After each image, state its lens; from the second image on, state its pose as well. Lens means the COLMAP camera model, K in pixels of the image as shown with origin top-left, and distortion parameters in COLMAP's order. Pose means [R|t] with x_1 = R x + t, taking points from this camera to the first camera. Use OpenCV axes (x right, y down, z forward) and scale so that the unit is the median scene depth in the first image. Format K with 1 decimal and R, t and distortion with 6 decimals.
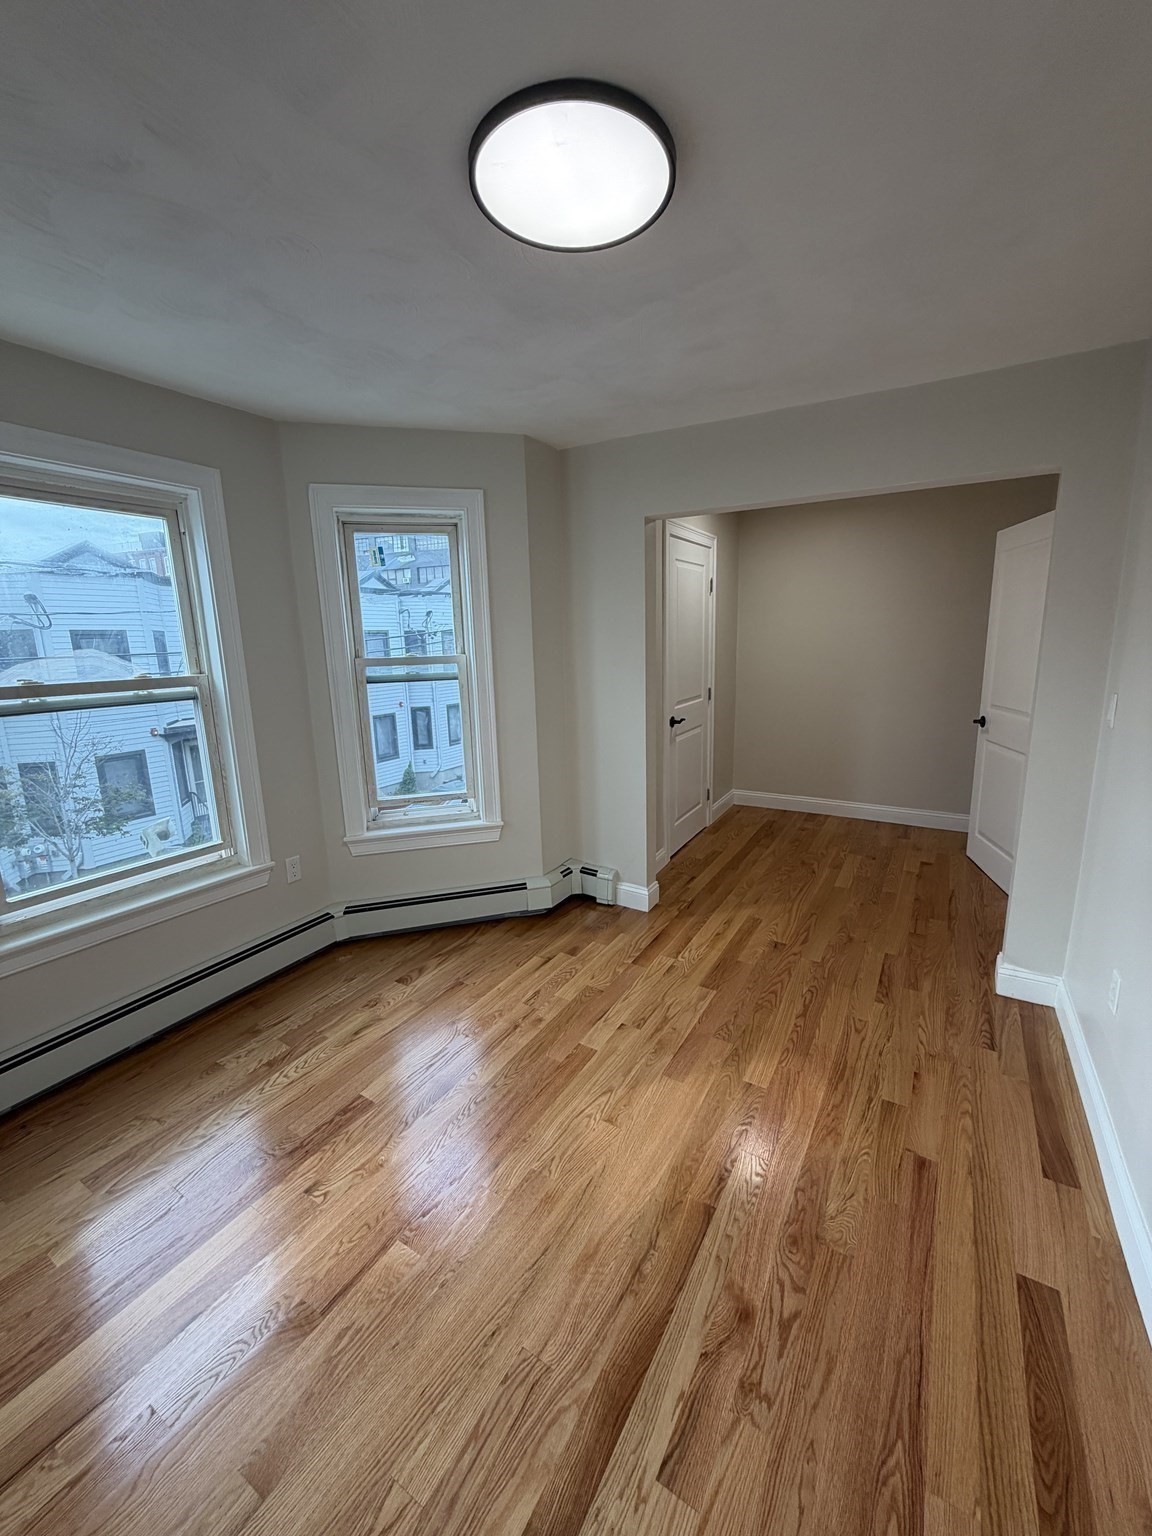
lens RADIAL K [[617.4, 0, 578.7], [0, 617.4, 766.7], [0, 0, 1]] dist [-0.000589, 0.000430]
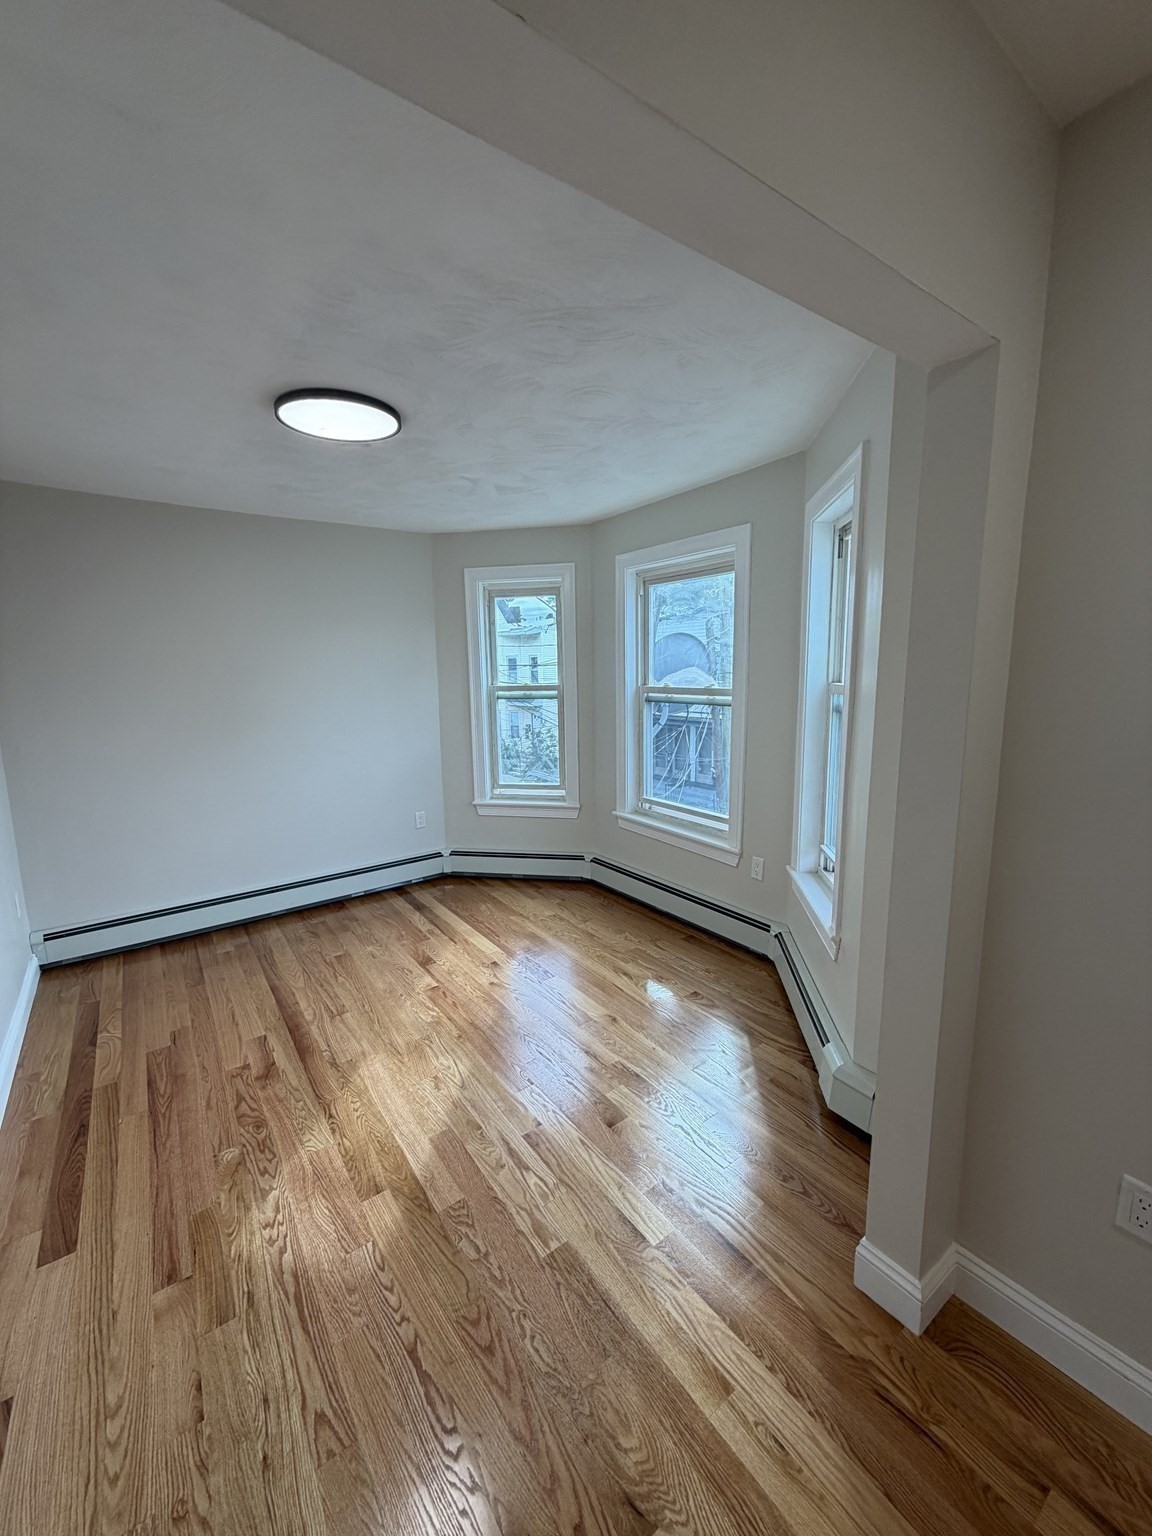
lens RADIAL K [[617.4, 0, 578.7], [0, 617.4, 767.2], [0, 0, 1]] dist [-0.000589, 0.000430]
pose [[-0.398845, 0.183533, -0.898464, 0.940999], [-0.156984, 0.951639, 0.264083, -0.373914], [0.903481, 0.246373, -0.350745, 1.584644]]
